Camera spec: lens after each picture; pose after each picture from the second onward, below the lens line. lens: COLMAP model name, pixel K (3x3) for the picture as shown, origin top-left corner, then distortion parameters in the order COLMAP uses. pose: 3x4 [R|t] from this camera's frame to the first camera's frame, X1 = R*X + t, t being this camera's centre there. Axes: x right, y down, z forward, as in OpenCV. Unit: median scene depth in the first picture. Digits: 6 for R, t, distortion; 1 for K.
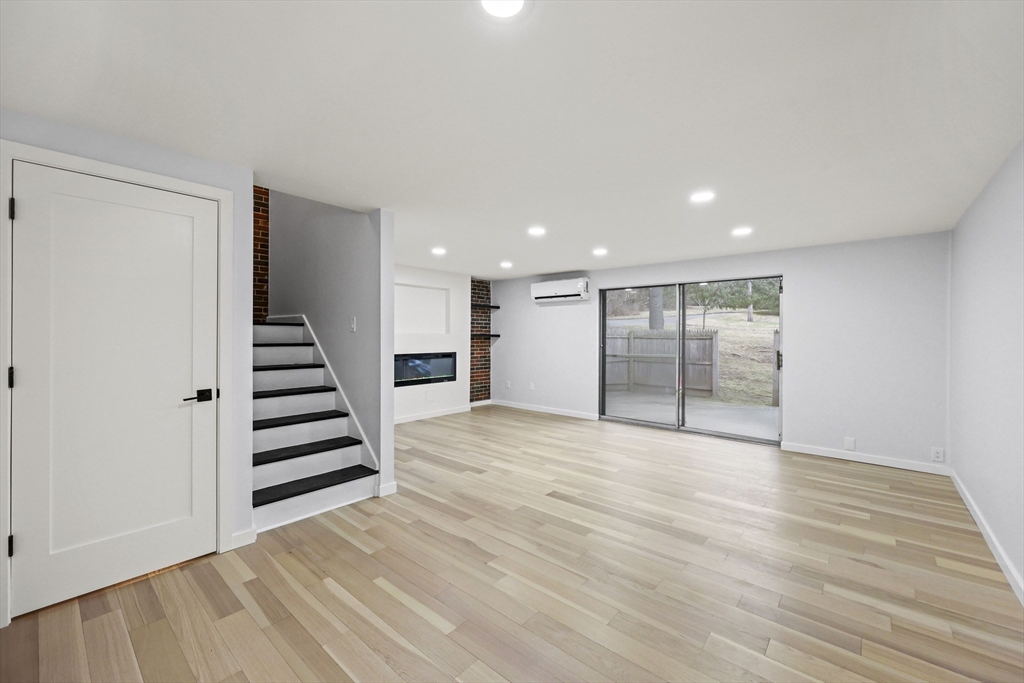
lens RADIAL K [[412.9, 0, 526.9], [0, 412.9, 332.8], [0, 0, 1]] dist [0.000044, 0.000384]
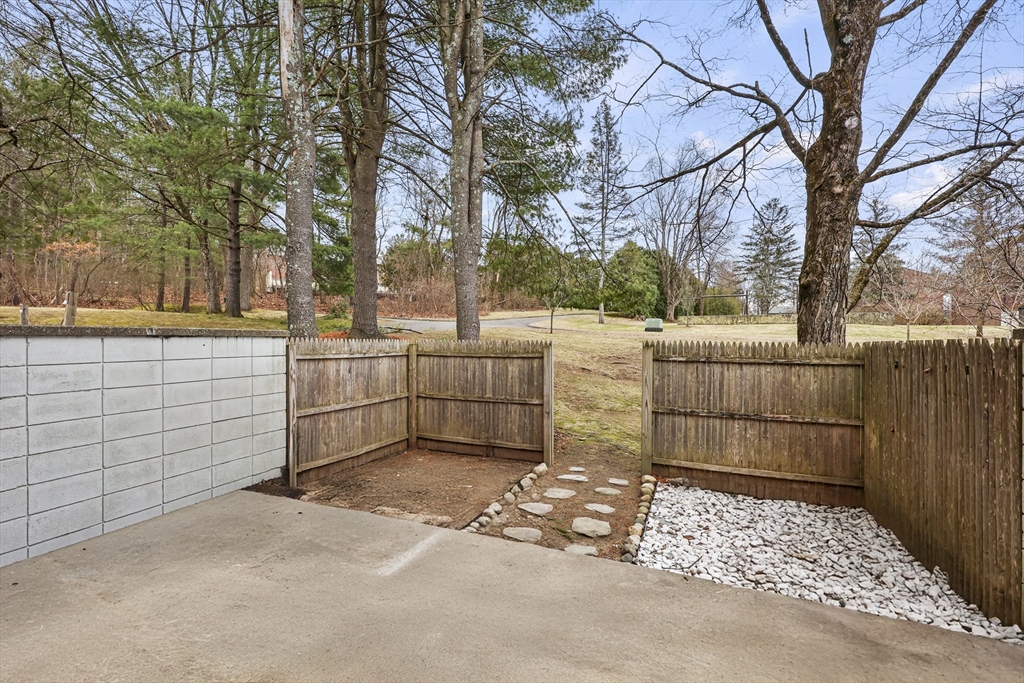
lens RADIAL K [[412.9, 0, 517.5], [0, 412.9, 335.0], [0, 0, 1]] dist [0.000044, 0.000384]
pose [[0.956239, -0.004733, 0.292547, 0.631656], [0.003672, 0.999985, 0.004177, -0.047789], [-0.292562, -0.002920, 0.956242, 1.193693]]
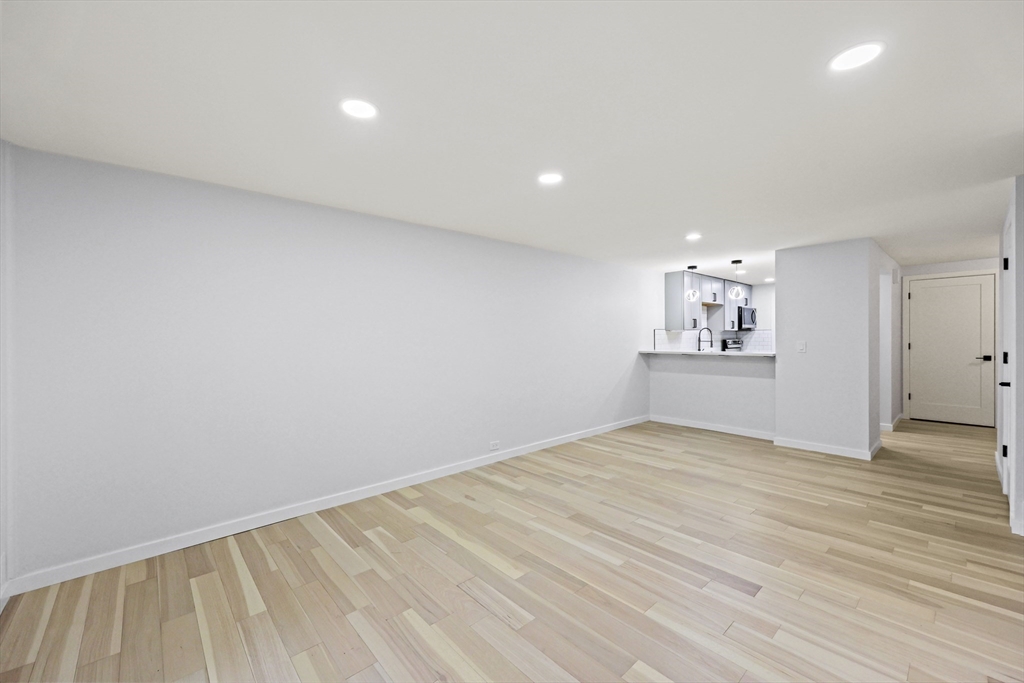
lens RADIAL K [[412.9, 0, 526.1], [0, 412.9, 338.2], [0, 0, 1]] dist [0.000044, 0.000384]
pose [[-0.991826, 0.003596, 0.127548, 0.245887], [0.003690, 0.999993, 0.000500, 0.008411], [-0.127545, 0.000966, -0.991832, 1.289105]]
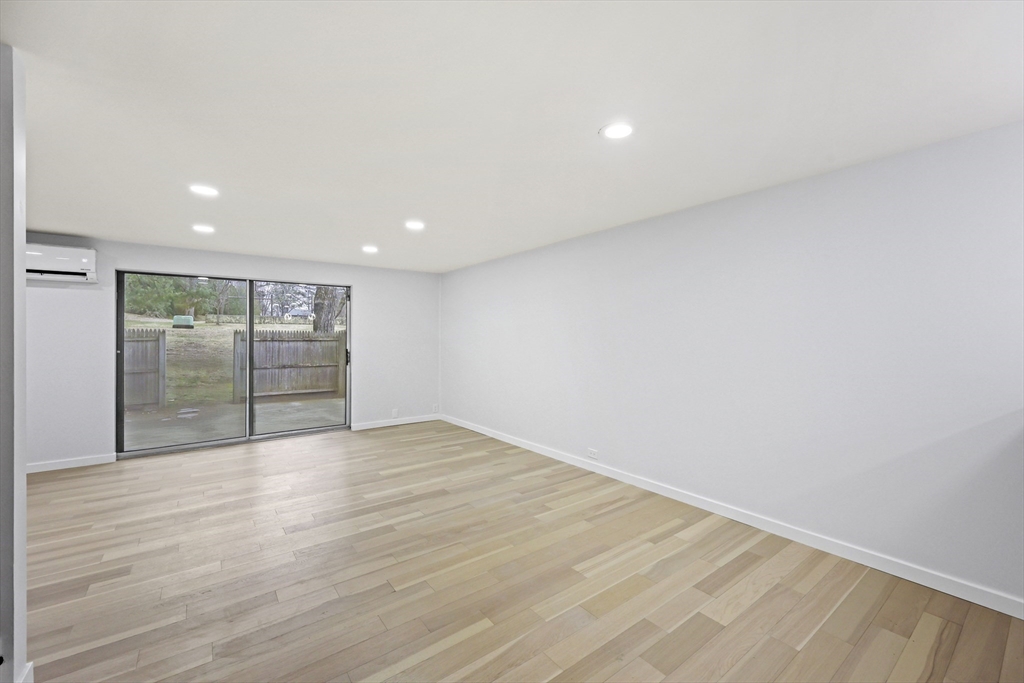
lens RADIAL K [[412.9, 0, 508.9], [0, 412.9, 340.7], [0, 0, 1]] dist [0.000044, 0.000384]
pose [[0.230983, -0.013004, 0.972871, -0.492577], [-0.005379, 0.999878, 0.014643, -0.002245], [-0.972943, -0.008616, 0.230885, 0.299485]]
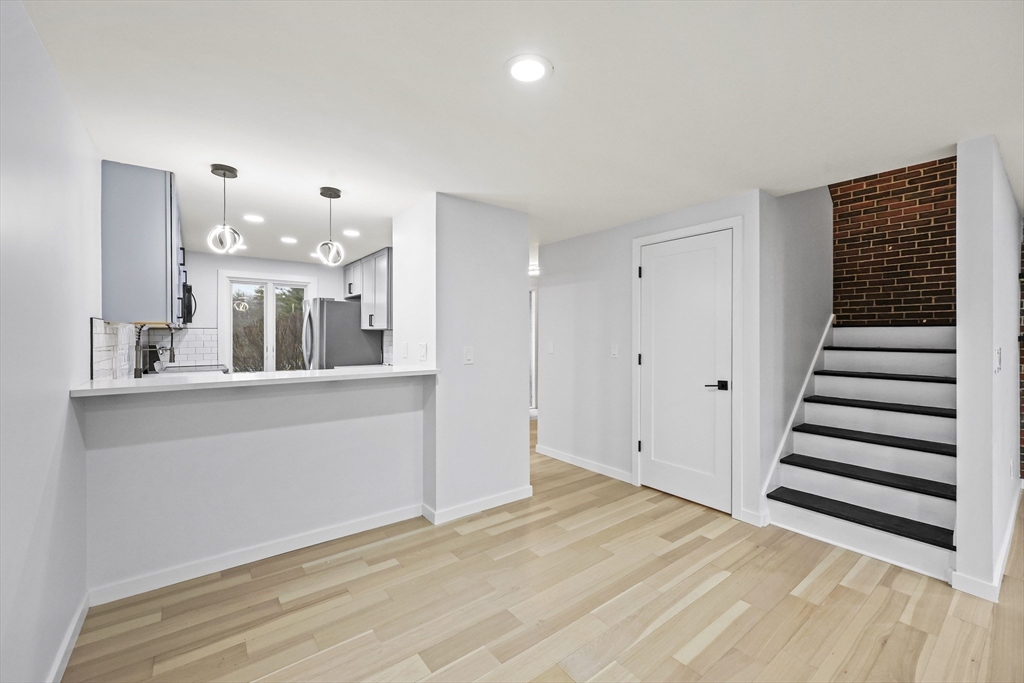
lens RADIAL K [[412.9, 0, 497.0], [0, 412.9, 341.5], [0, 0, 1]] dist [0.000044, 0.000384]
pose [[-0.235839, 0.009101, -0.971749, 0.330701], [0.000870, 0.999958, 0.009155, 0.004069], [0.971792, 0.001314, -0.235837, 0.345298]]
